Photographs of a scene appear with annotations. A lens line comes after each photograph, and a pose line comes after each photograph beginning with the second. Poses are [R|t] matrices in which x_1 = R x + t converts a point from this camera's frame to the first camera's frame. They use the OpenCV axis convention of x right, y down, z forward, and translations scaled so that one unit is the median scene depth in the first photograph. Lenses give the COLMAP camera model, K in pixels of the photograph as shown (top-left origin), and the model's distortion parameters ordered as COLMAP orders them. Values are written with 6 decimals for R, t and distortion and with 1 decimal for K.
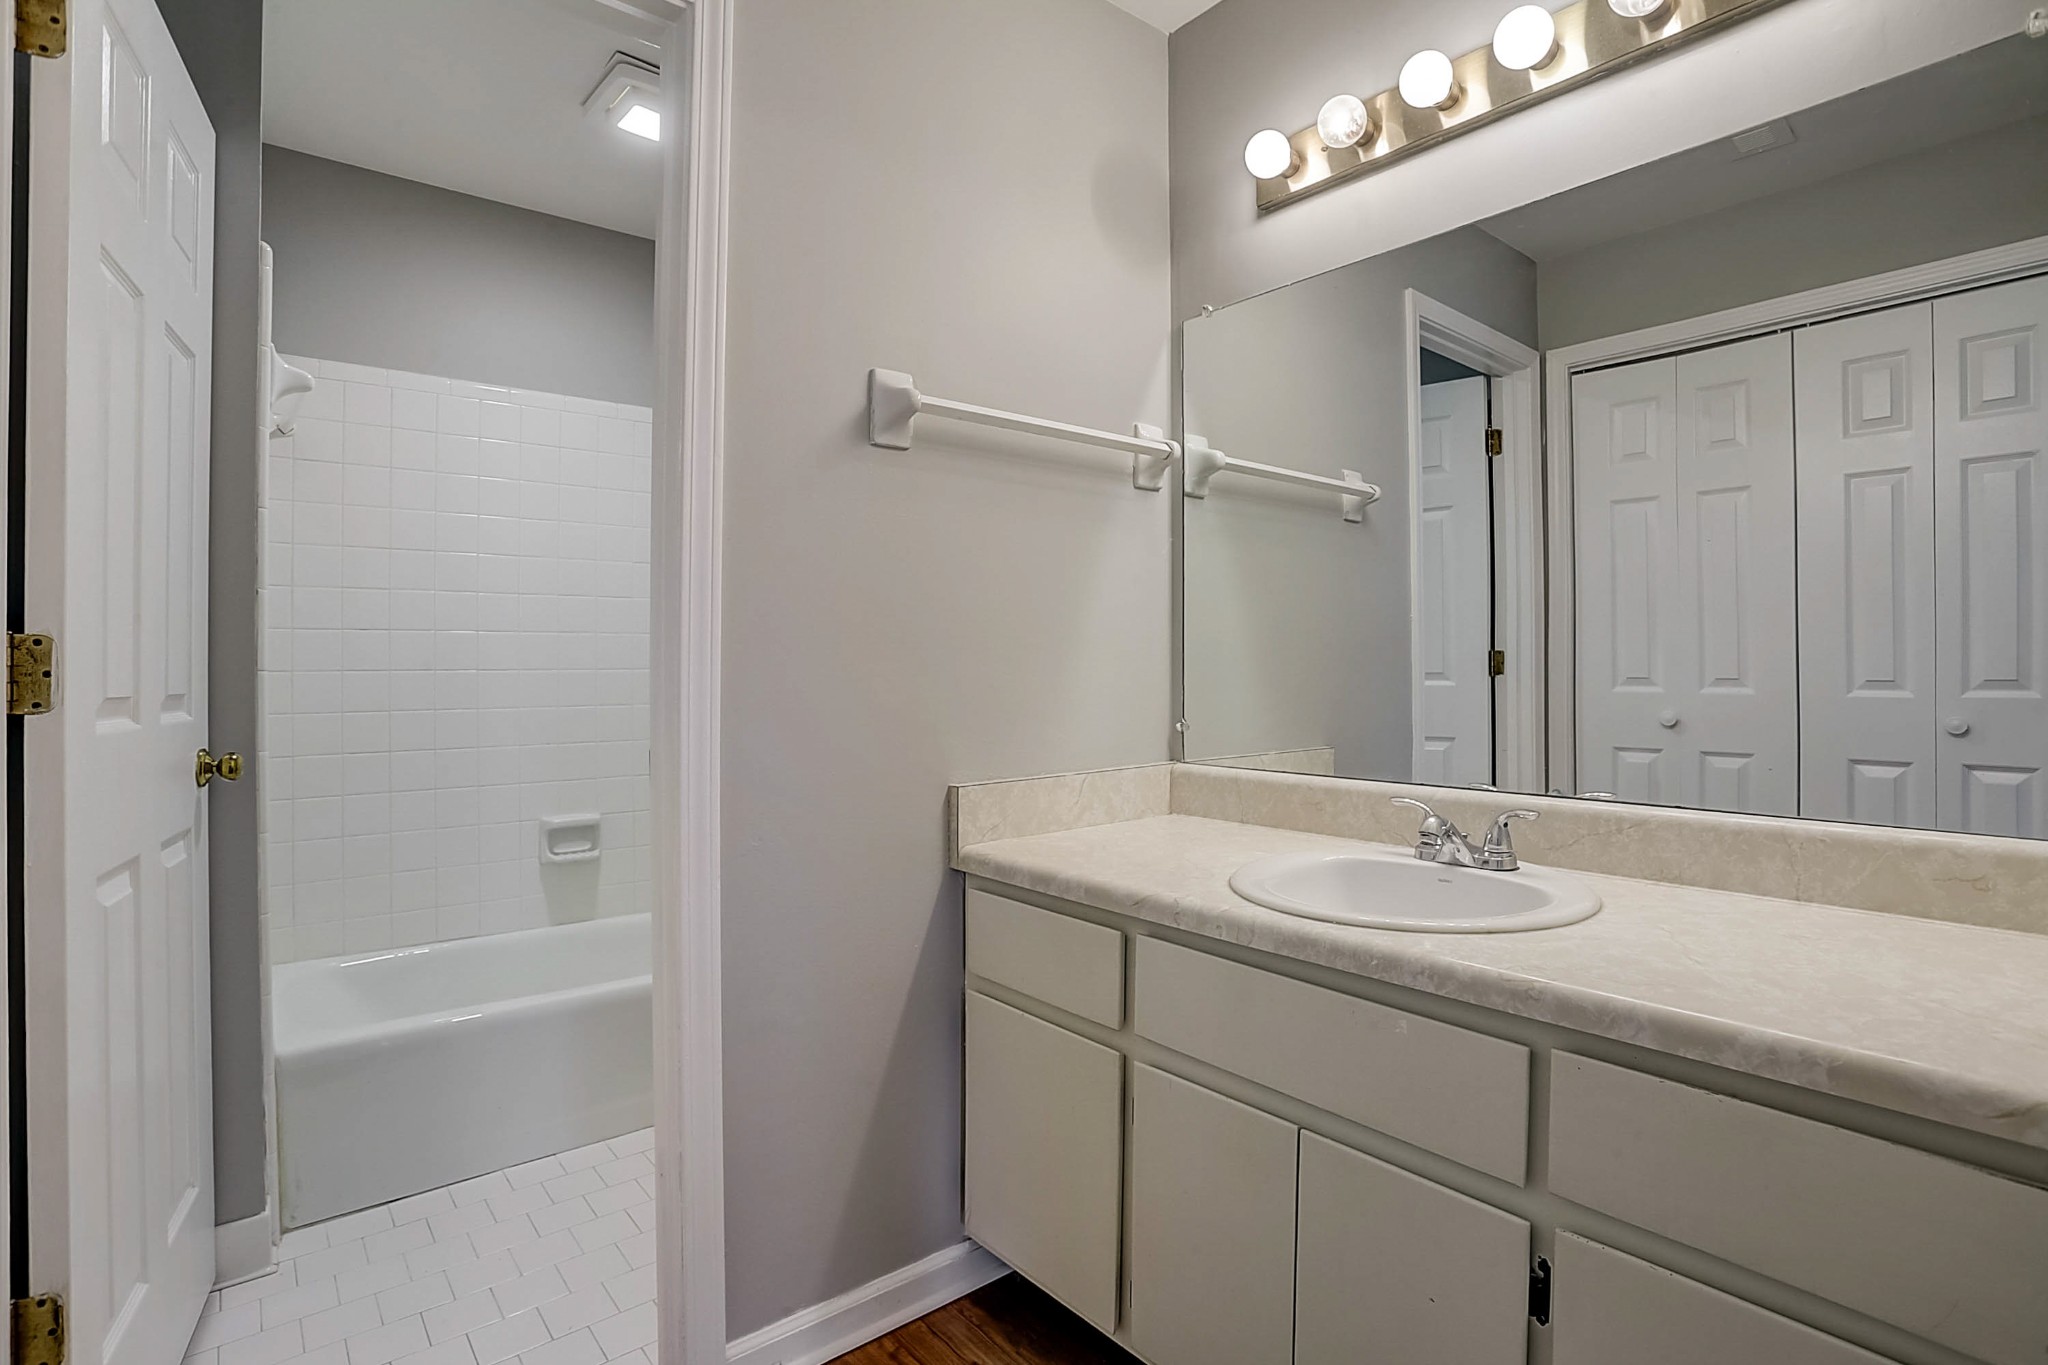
lens RADIAL K [[1022.7, 0, 1024.0], [0, 1022.7, 682.5], [0, 0, 1]] dist [-0.030061, 0.000549]
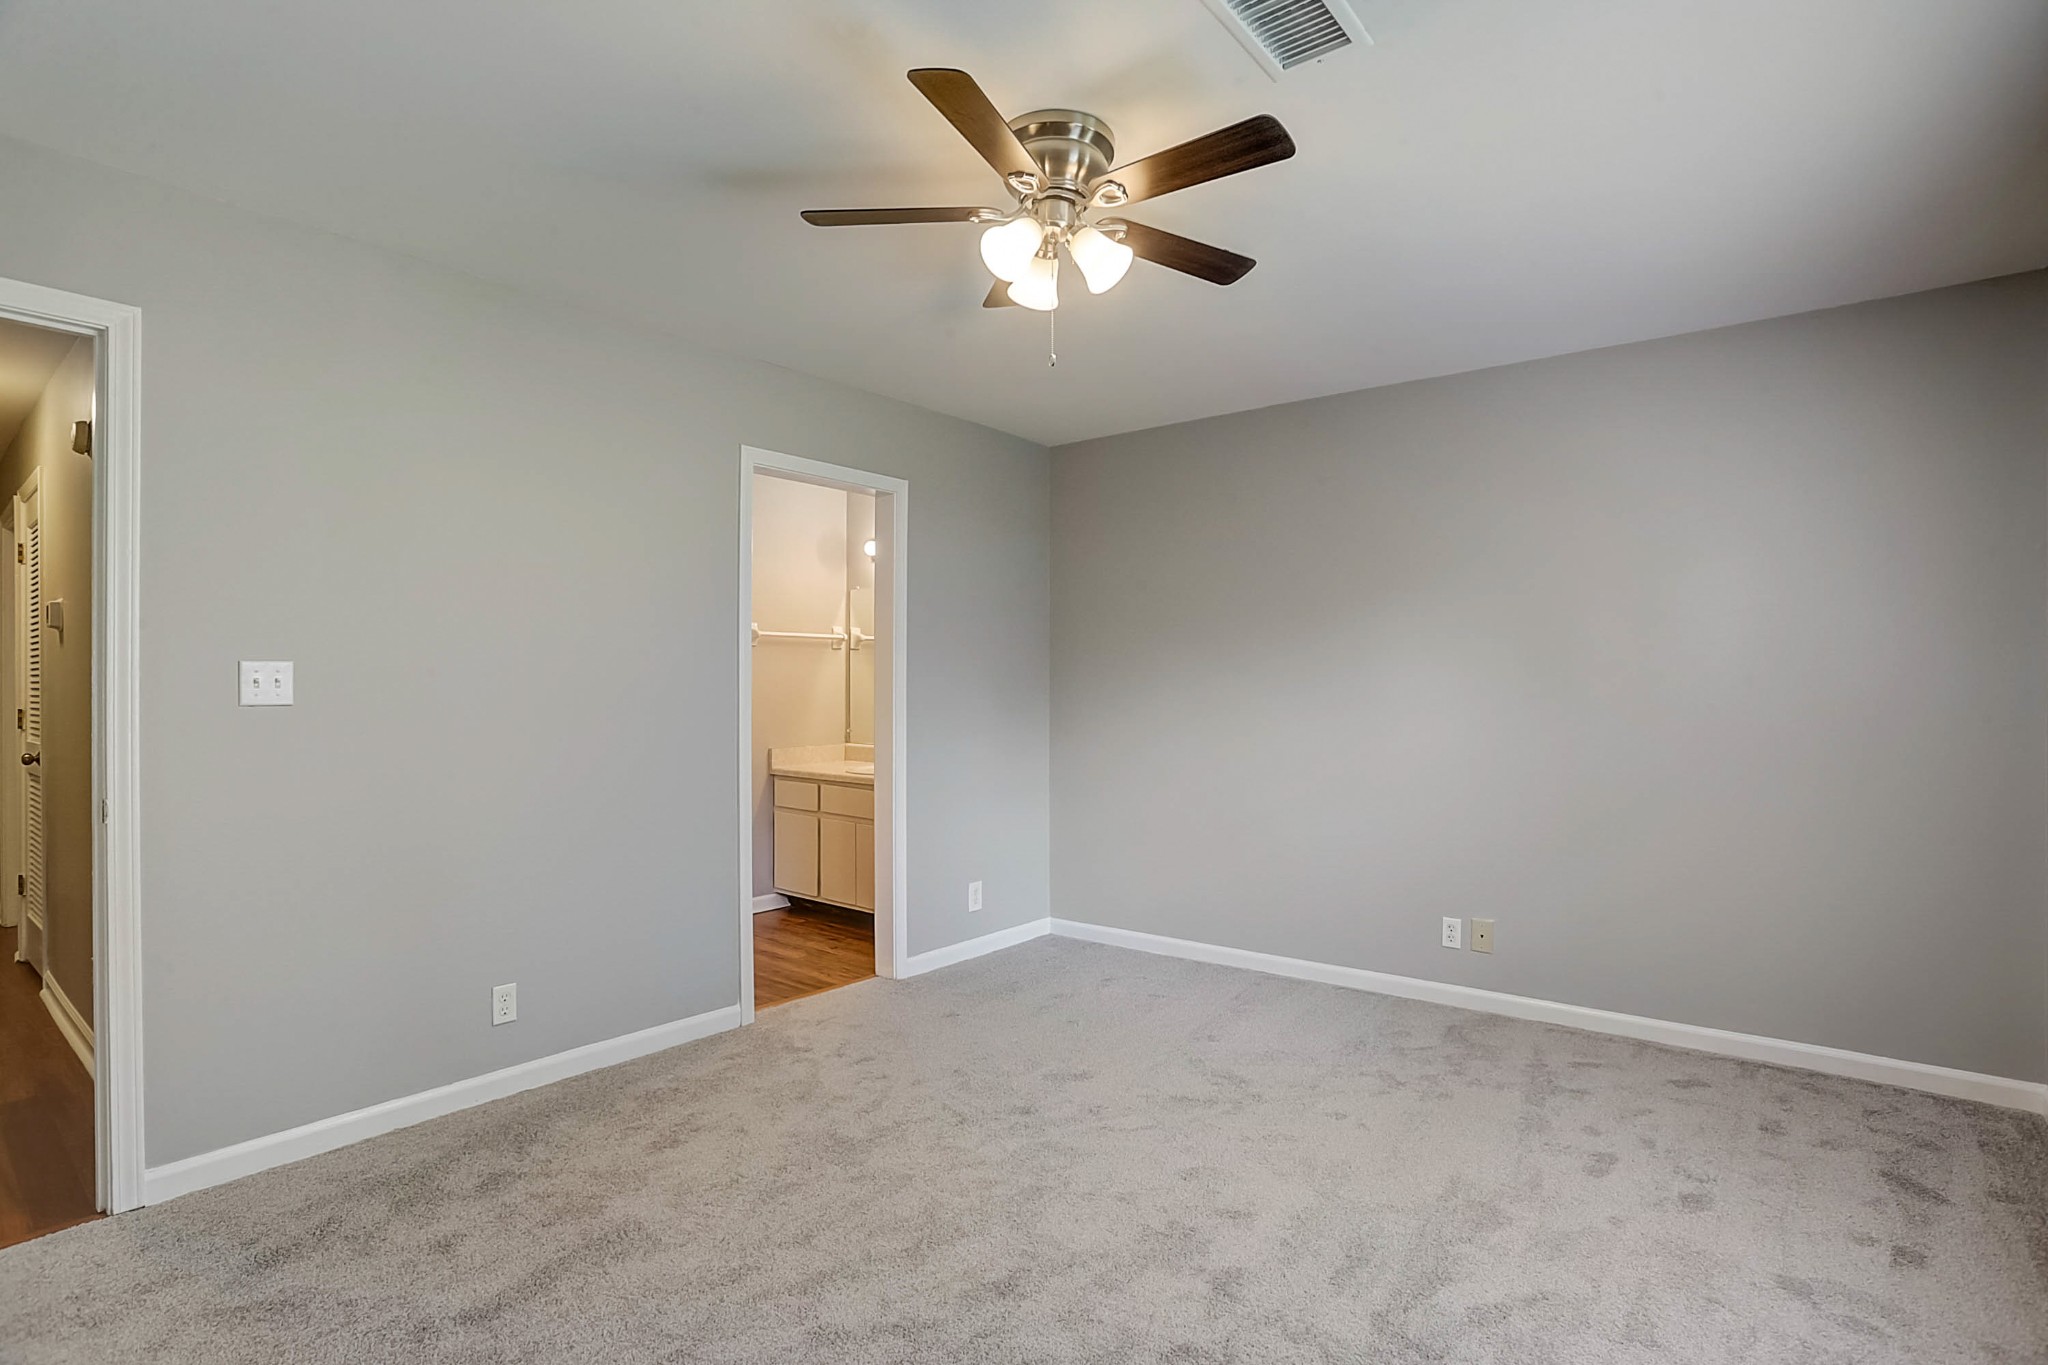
lens RADIAL K [[981.1, 0, 1019.4], [0, 981.1, 676.3], [0, 0, 1]] dist [-0.066780, 0.026349]
pose [[0.977443, 0.003364, 0.211172, 0.041427], [0.000393, 0.999842, -0.017747, -0.063452], [-0.211198, 0.017430, 0.977288, -1.877771]]
